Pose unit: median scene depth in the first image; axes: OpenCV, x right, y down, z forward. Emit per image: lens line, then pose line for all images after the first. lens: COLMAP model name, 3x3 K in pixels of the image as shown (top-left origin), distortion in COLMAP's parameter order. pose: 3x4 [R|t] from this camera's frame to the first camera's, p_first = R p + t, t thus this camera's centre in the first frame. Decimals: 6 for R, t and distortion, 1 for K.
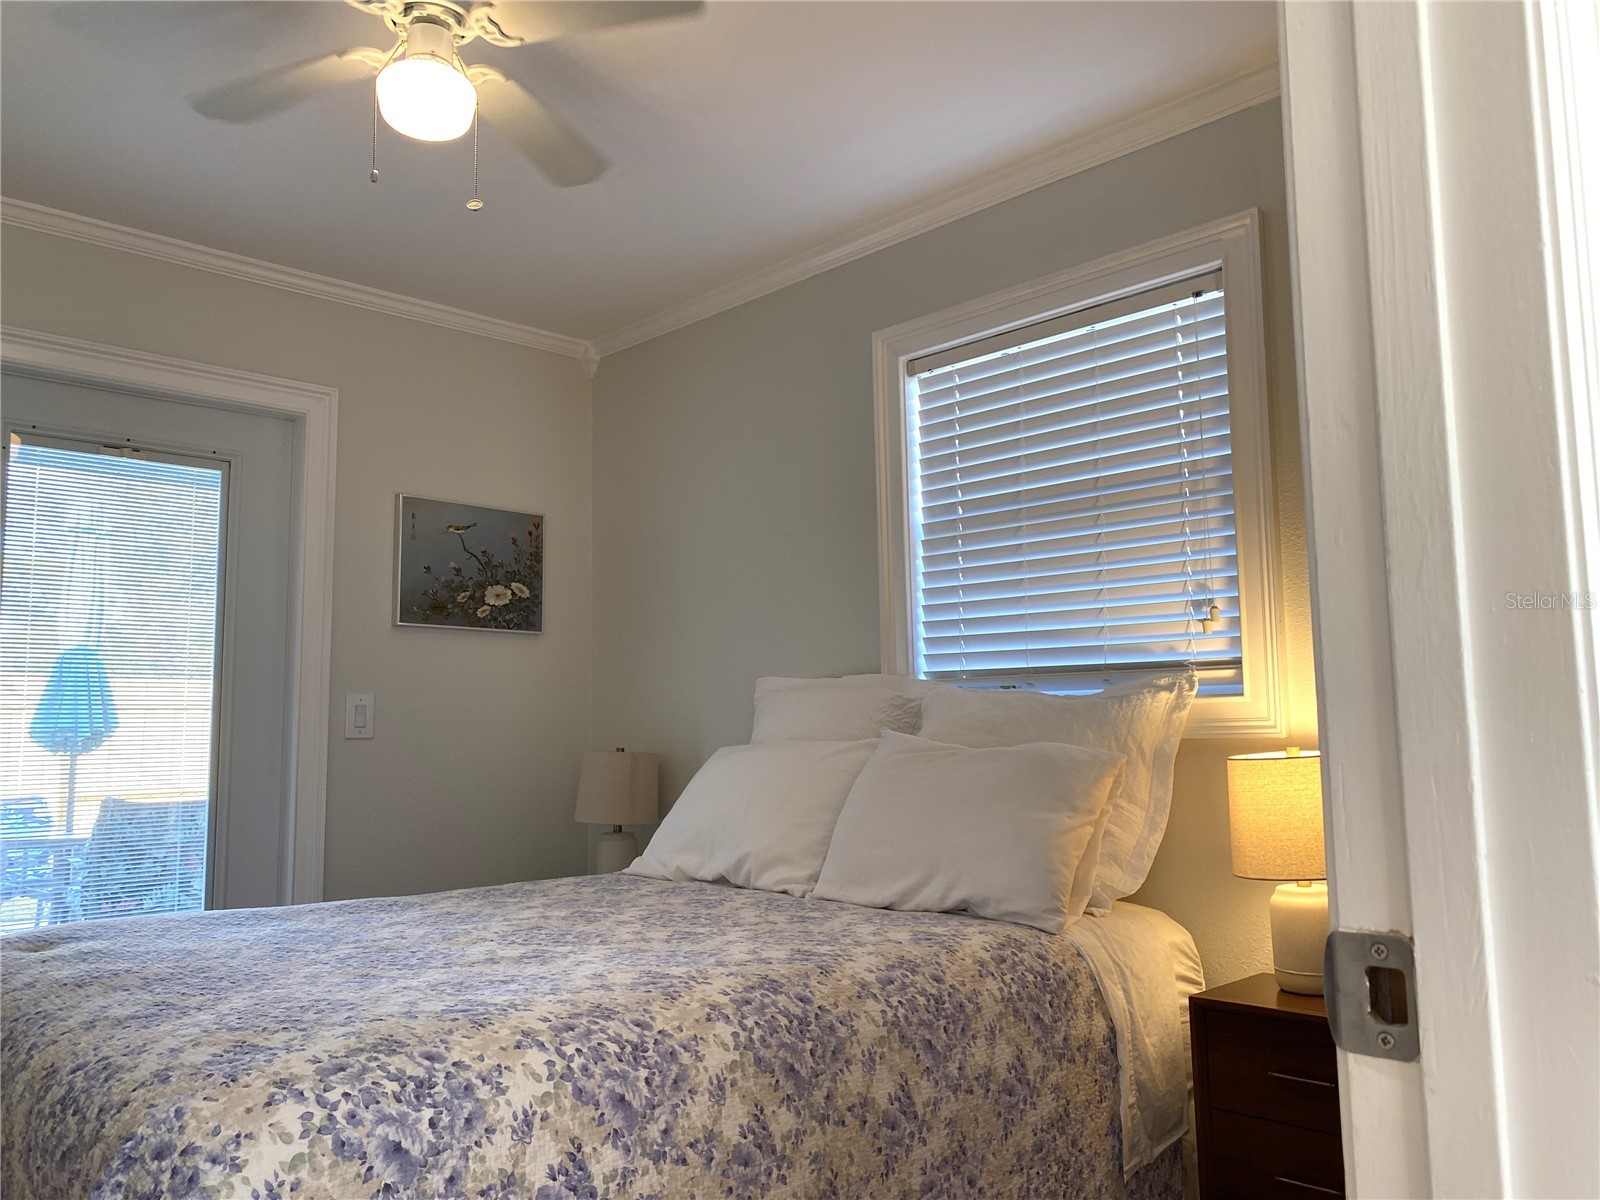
lens RADIAL K [[1219.0, 0, 801.4], [0, 1219.0, 602.0], [0, 0, 1]] dist [0.048881, -0.066661]
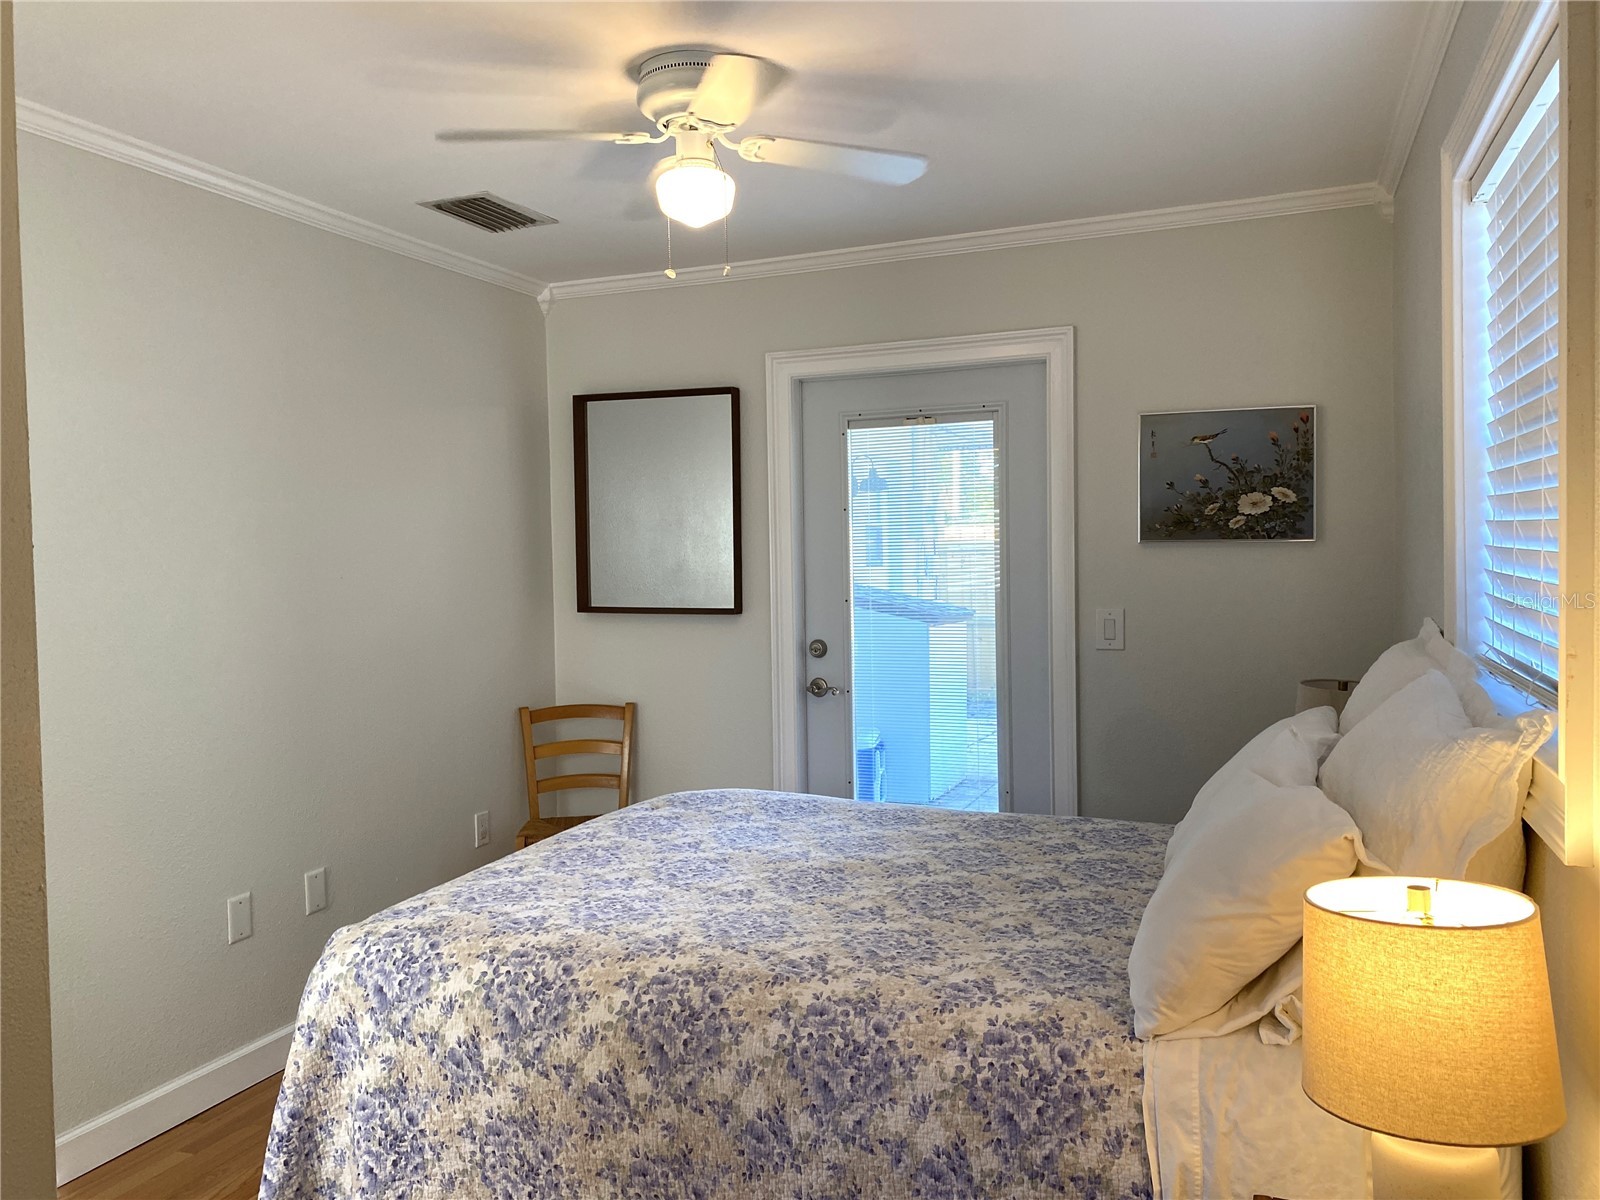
lens RADIAL K [[1219.0, 0, 807.1], [0, 1219.0, 593.7], [0, 0, 1]] dist [0.048881, -0.066661]
pose [[0.411927, 0.039176, -0.910374, 0.926250], [0.111864, 0.989344, 0.093191, -0.124031], [0.904324, -0.140226, 0.403156, 0.590763]]
